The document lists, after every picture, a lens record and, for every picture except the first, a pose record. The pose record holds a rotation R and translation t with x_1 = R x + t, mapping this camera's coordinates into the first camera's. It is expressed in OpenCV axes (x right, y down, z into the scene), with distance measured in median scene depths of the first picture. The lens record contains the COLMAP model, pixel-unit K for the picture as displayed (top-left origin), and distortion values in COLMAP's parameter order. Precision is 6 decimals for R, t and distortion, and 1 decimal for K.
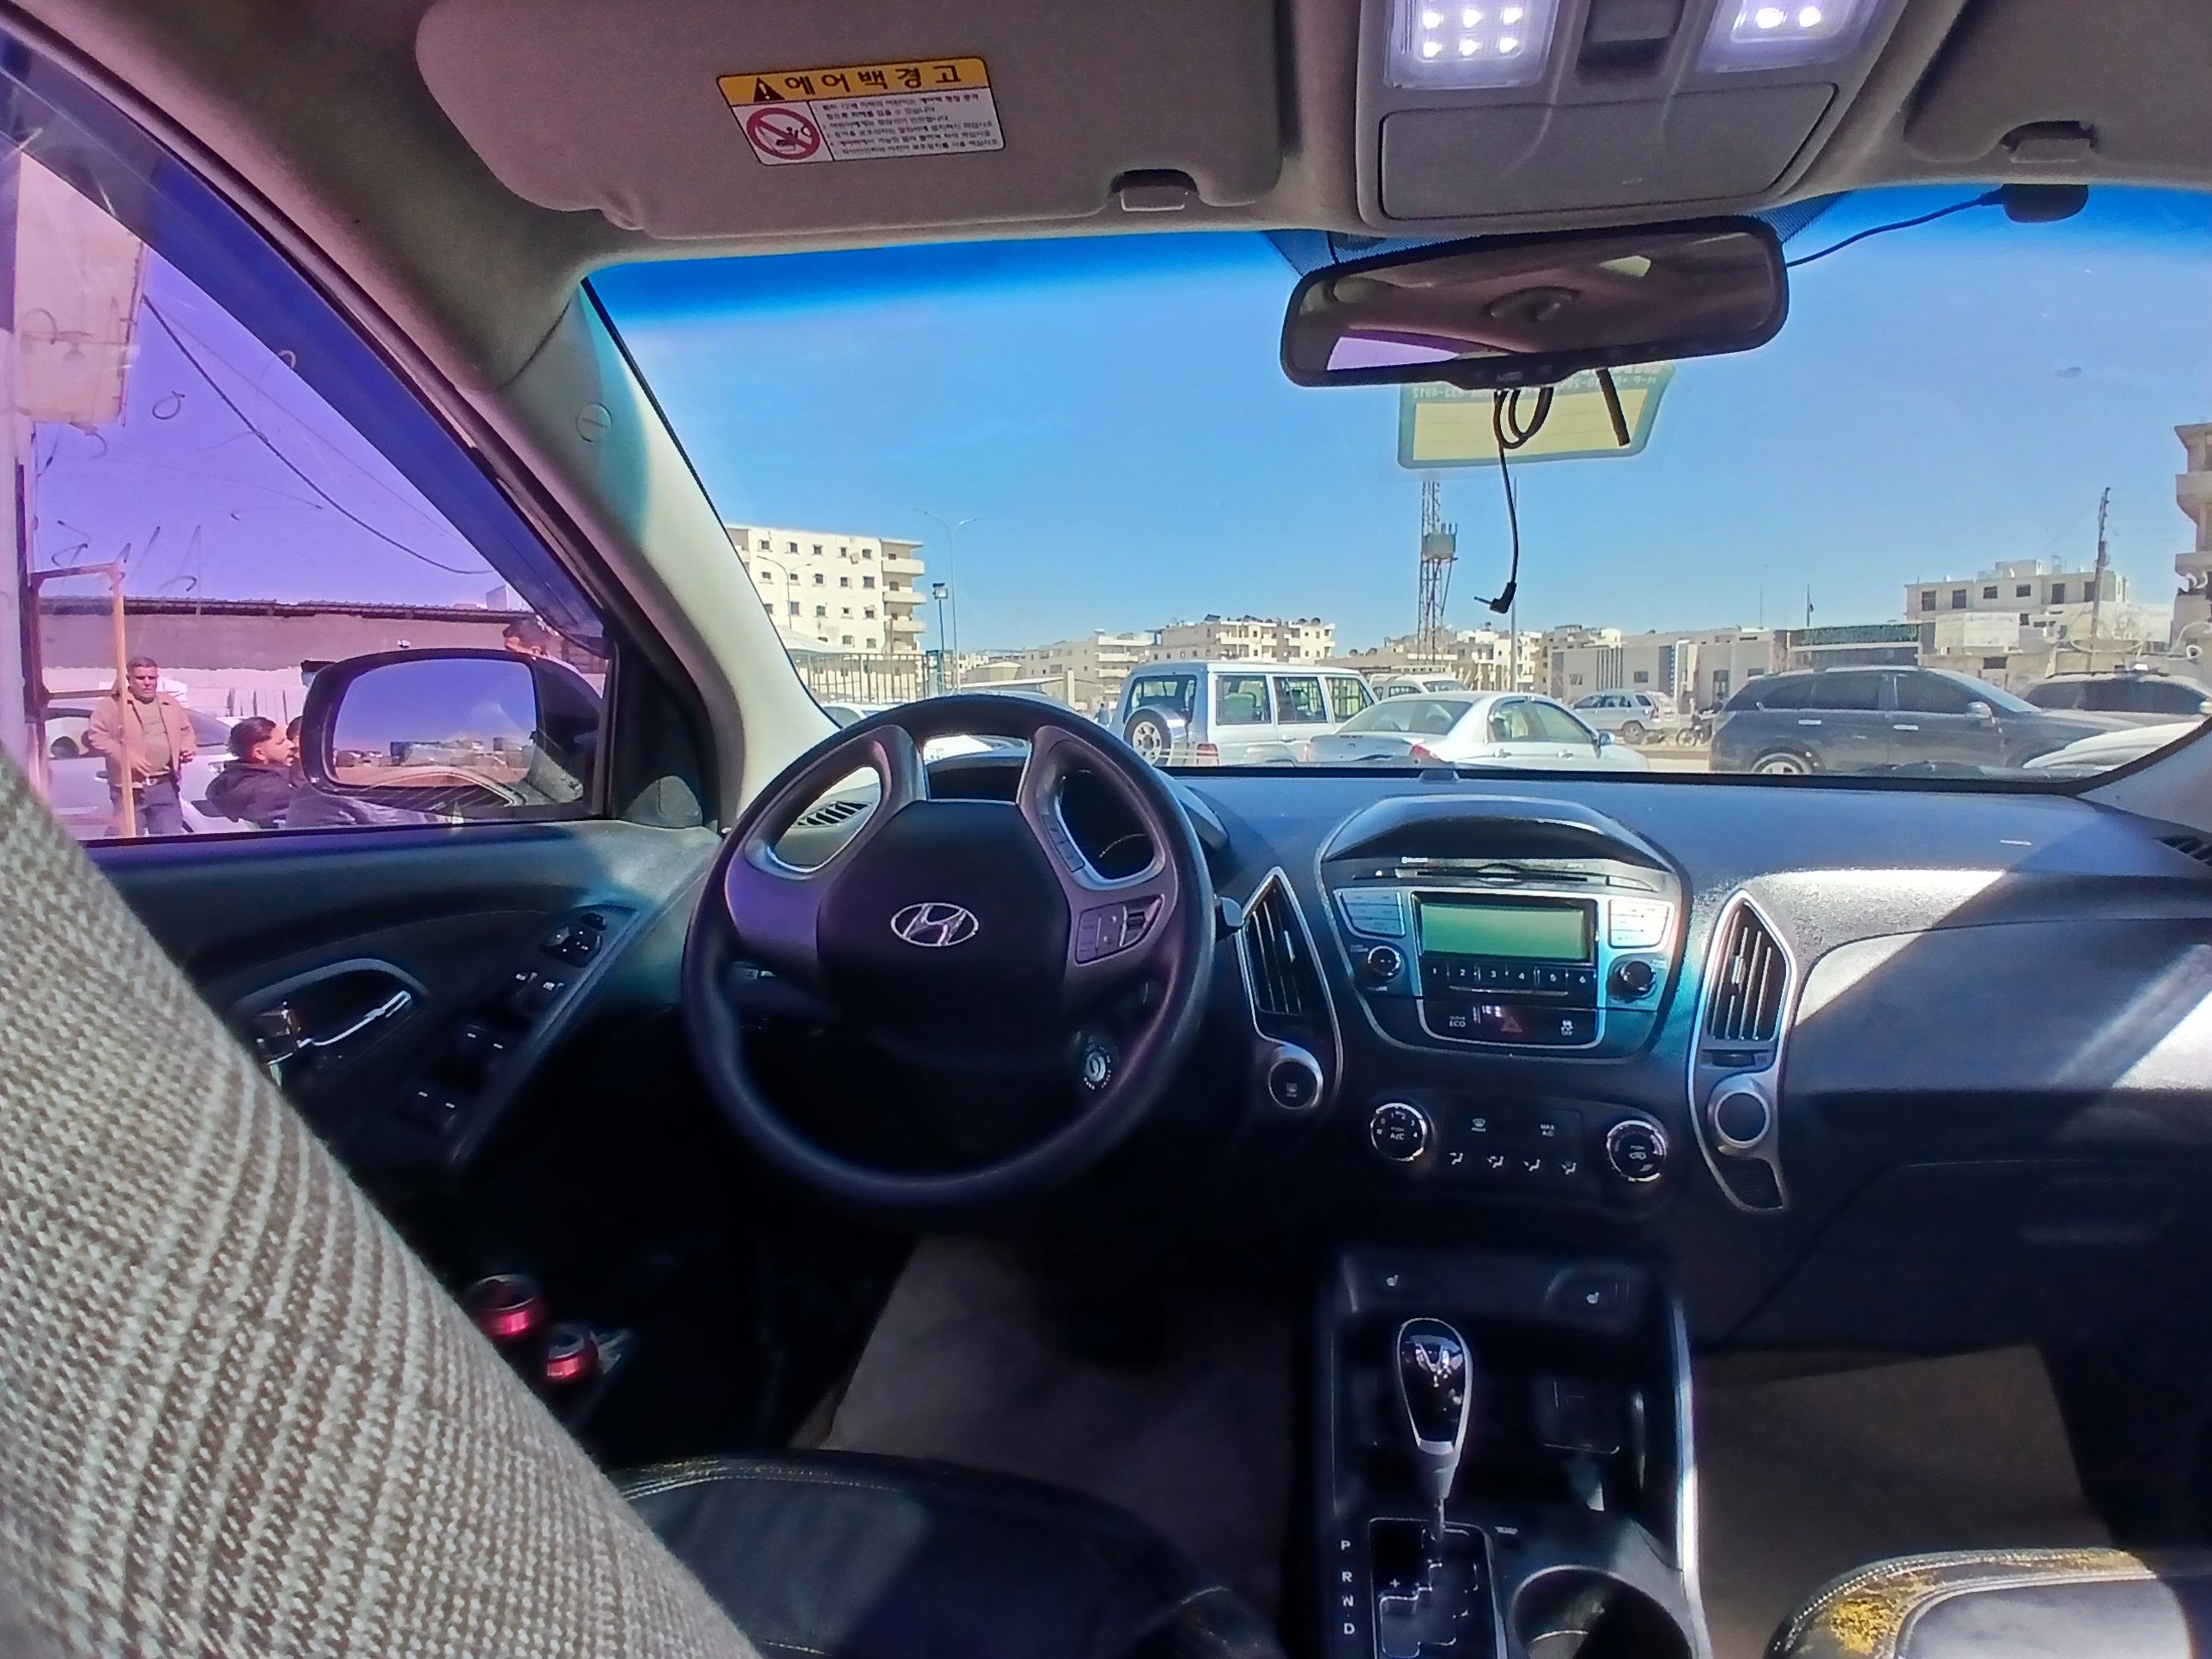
lens RADIAL K [[1120.4, 0, 1091.9], [0, 1120.4, 825.4], [0, 0, 1]] dist [-0.036037, -0.000877]
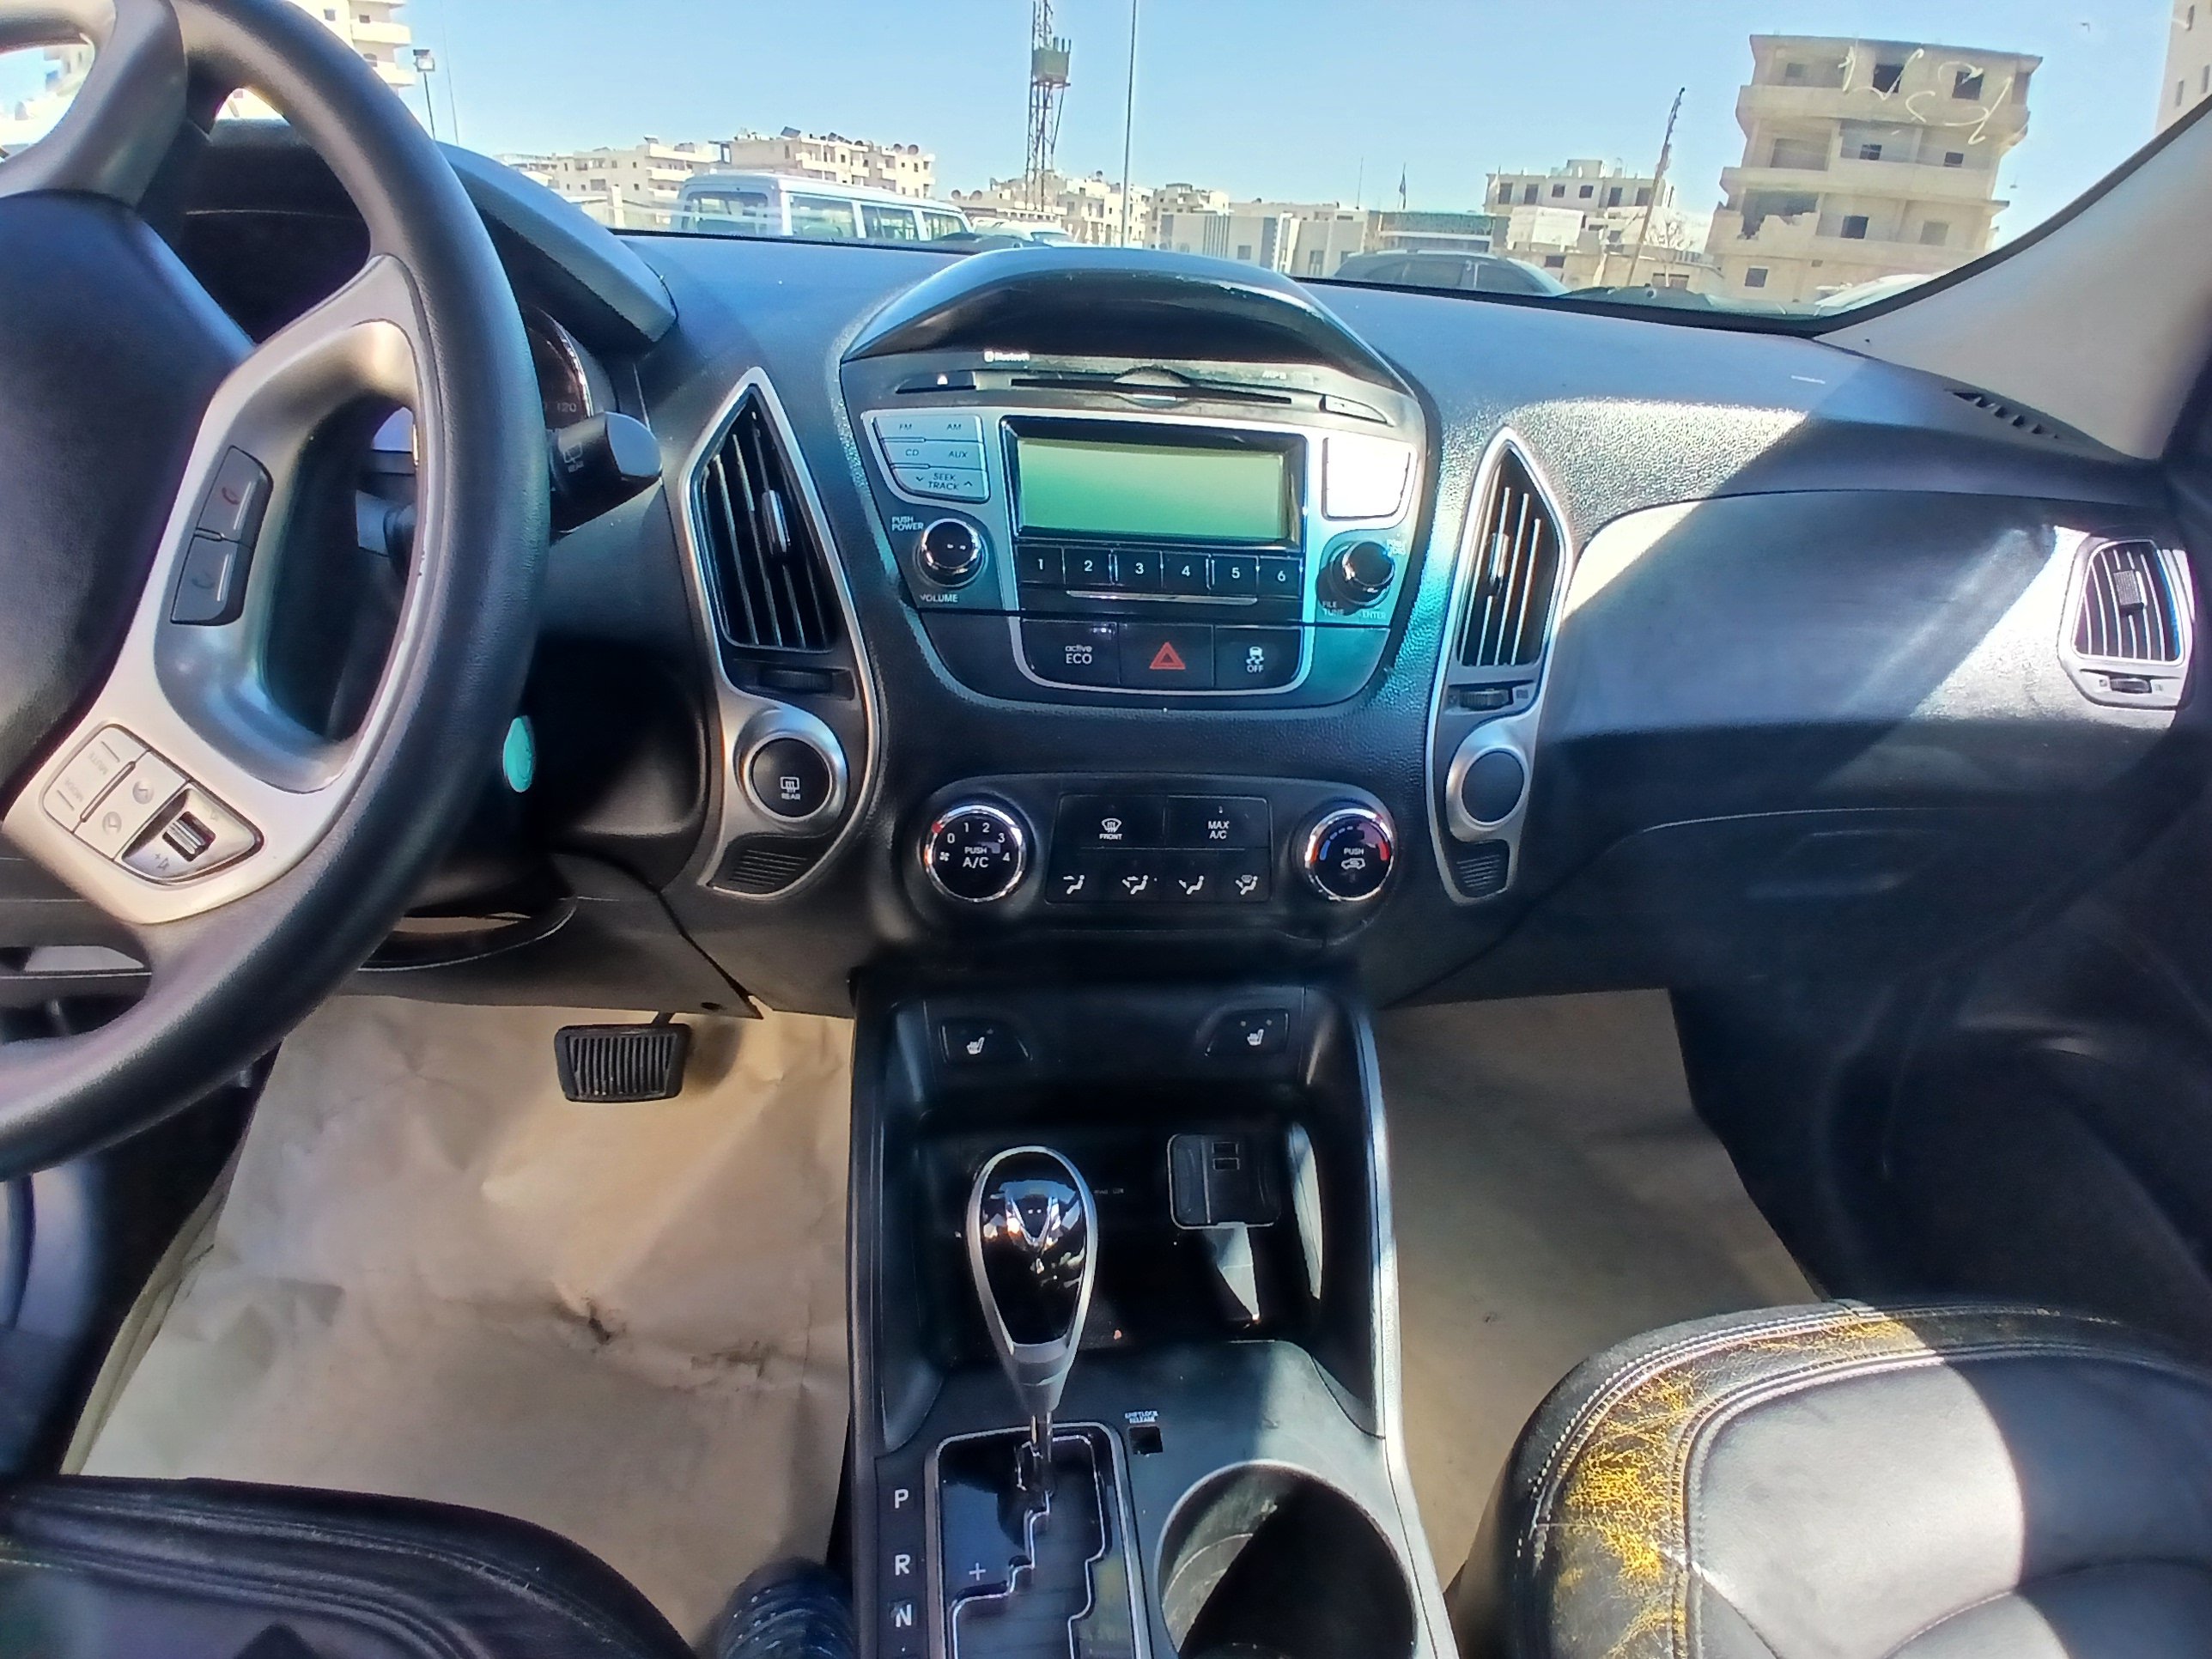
lens RADIAL K [[1110.4, 0, 1106.0], [0, 1110.4, 829.5], [0, 0, 1]] dist [0.020007, -0.046901]
pose [[0.938052, -0.094812, 0.333270, 0.139237], [-0.031757, 0.934260, 0.355175, 0.055929], [-0.345036, -0.343756, 0.873374, 0.453438]]
